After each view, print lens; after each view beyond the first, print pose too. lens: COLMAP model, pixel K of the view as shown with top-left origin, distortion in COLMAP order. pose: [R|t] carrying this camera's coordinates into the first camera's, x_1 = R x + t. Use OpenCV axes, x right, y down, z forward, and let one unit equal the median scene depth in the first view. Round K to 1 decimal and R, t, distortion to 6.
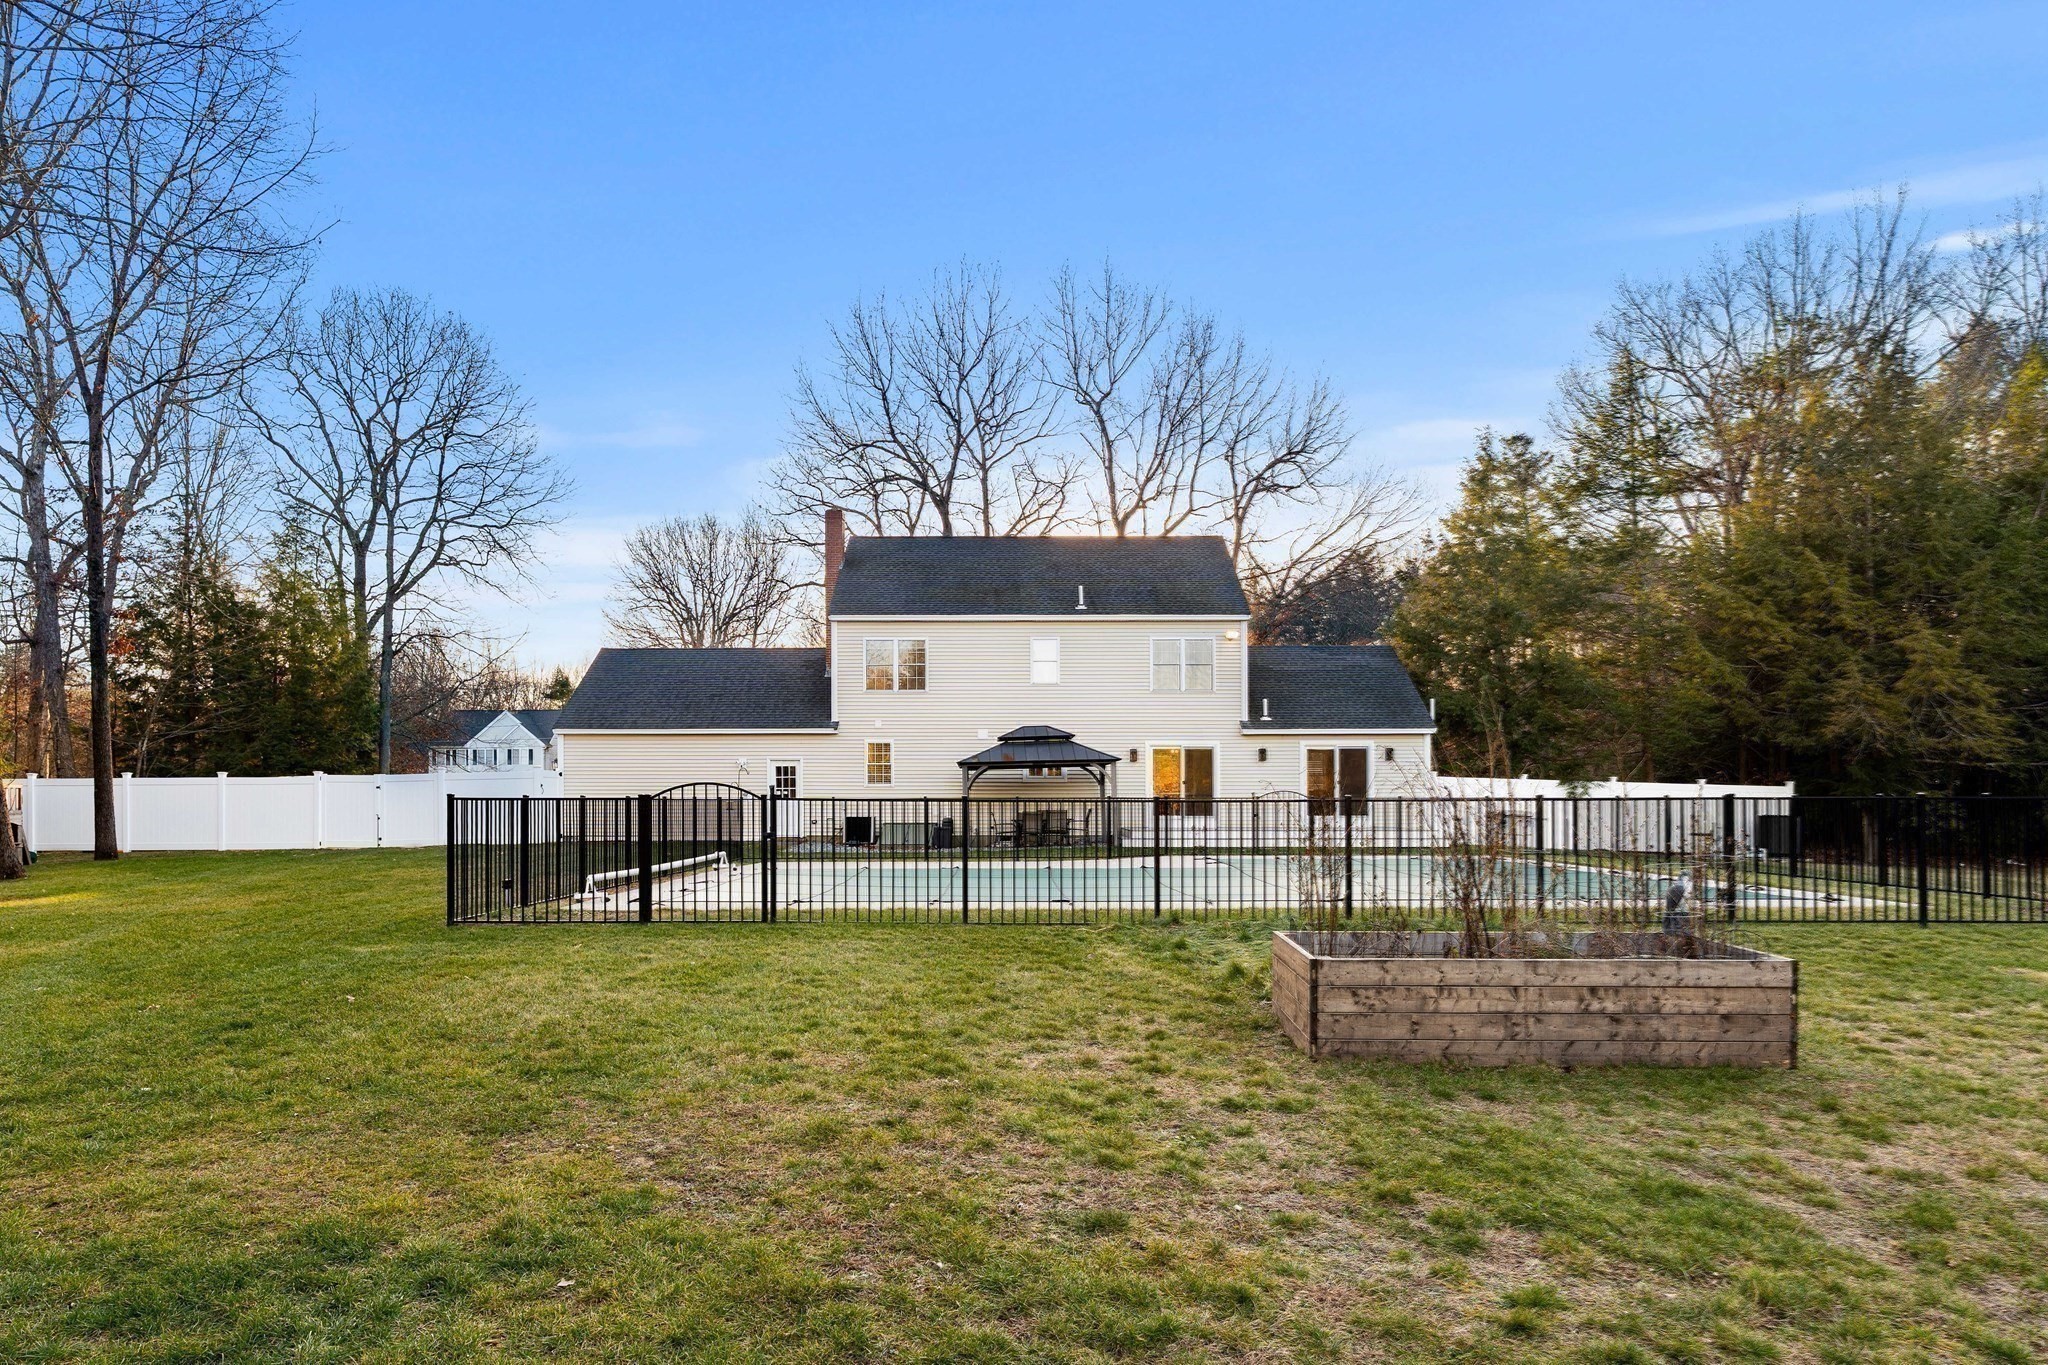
lens RADIAL K [[1172.2, 0, 1024.0], [0, 1172.2, 682.5], [0, 0, 1]] dist [-0.000861, 0.000003]
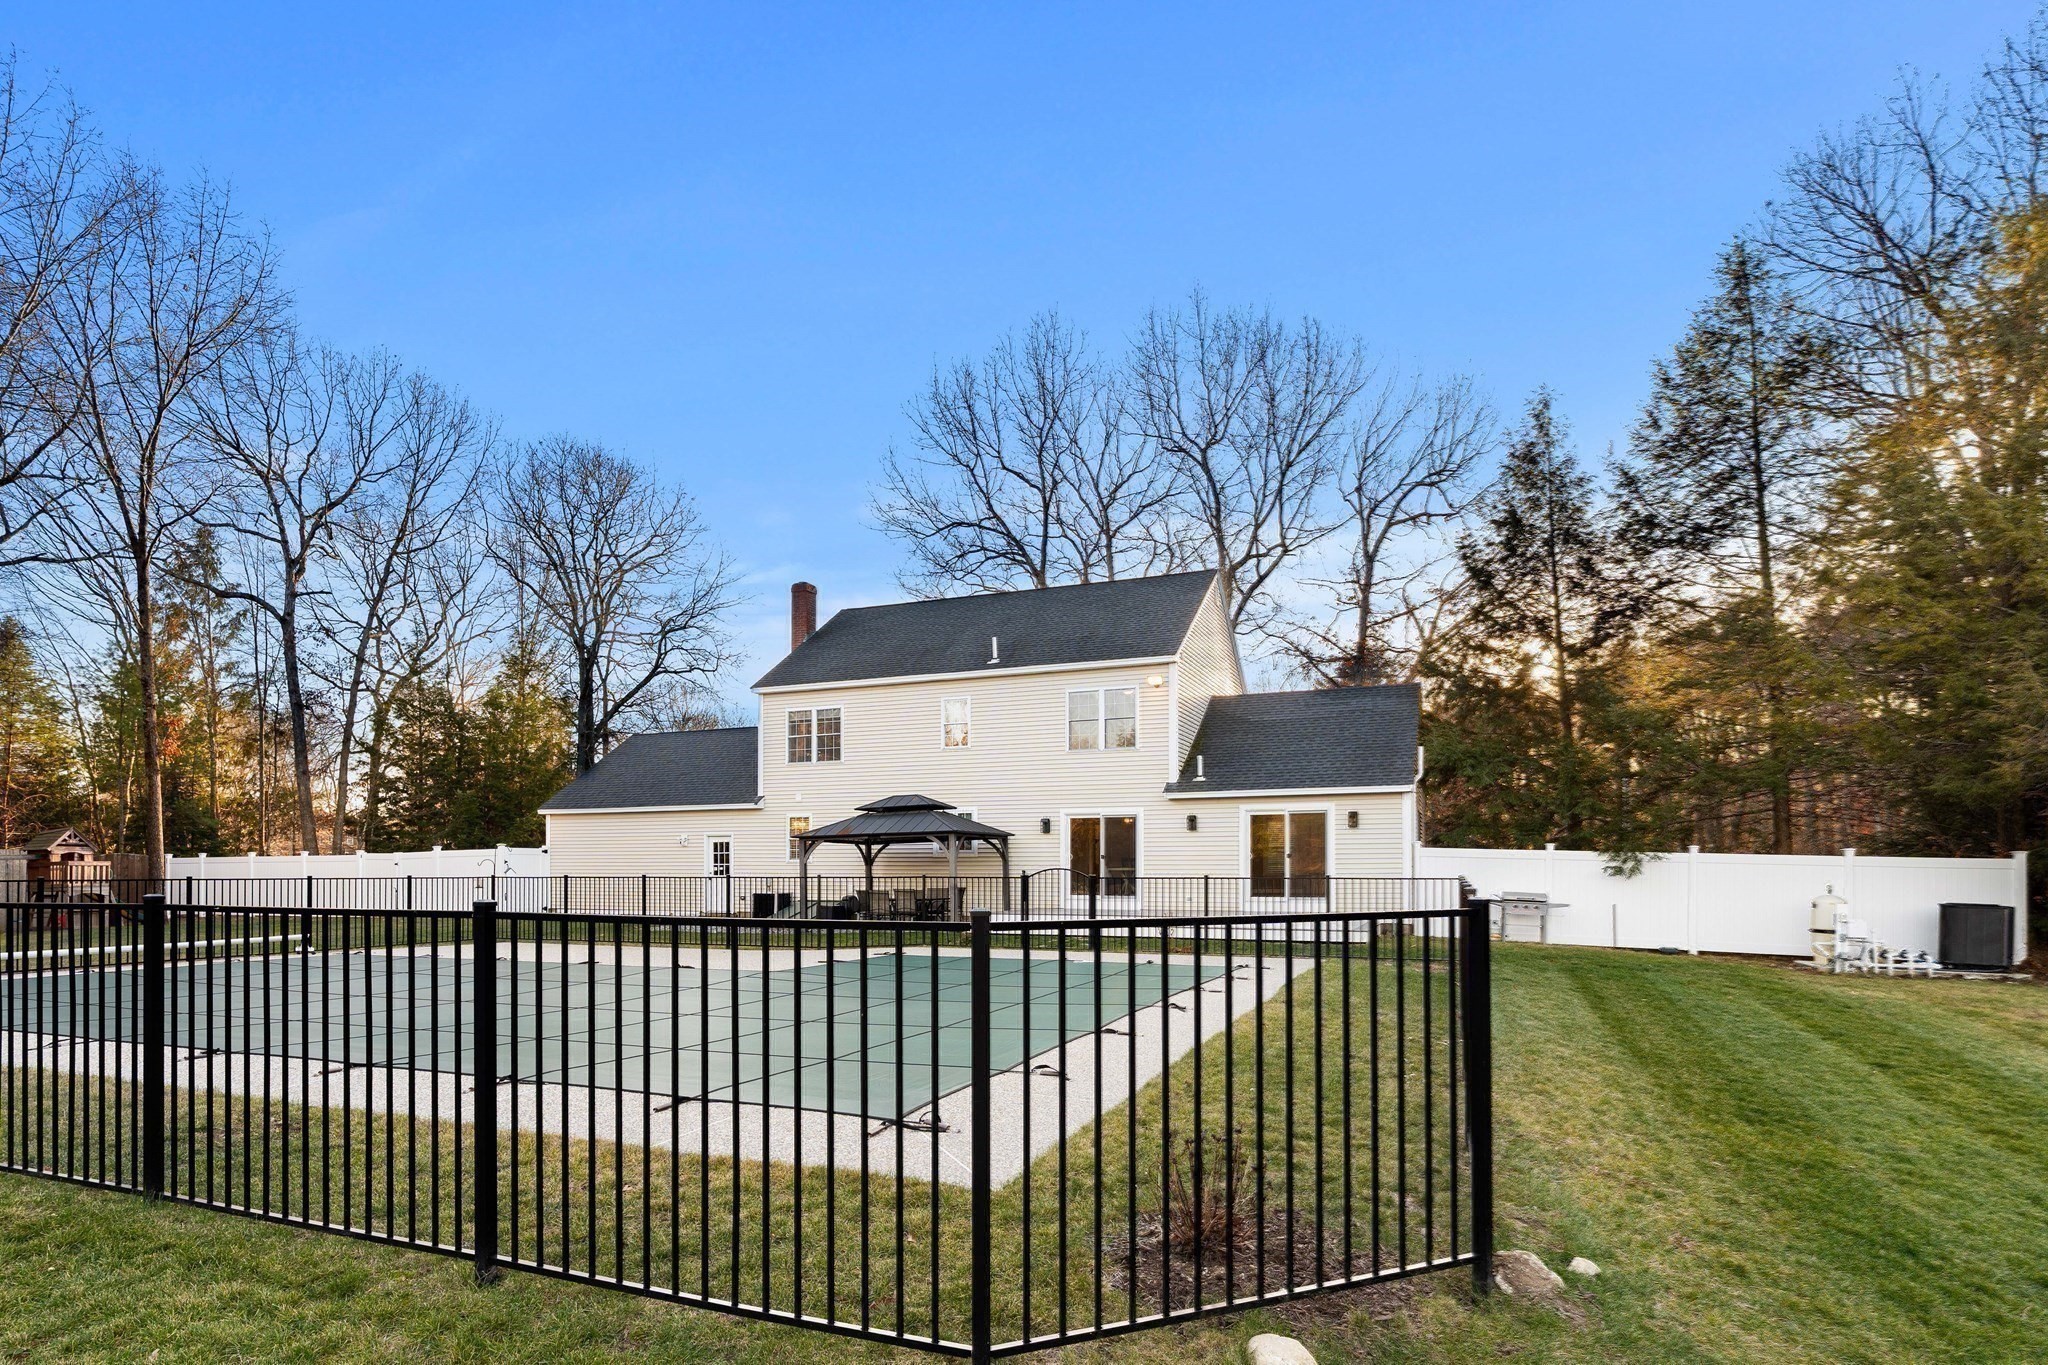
lens RADIAL K [[1073.6, 0, 1024.1], [0, 1073.6, 756.8], [0, 0, 1]] dist [-0.017670, -0.000345]
pose [[0.917417, -0.040607, -0.395850, 0.394938], [0.034730, 0.999154, -0.022004, 0.027668], [0.396409, 0.006439, 0.918052, 0.259711]]
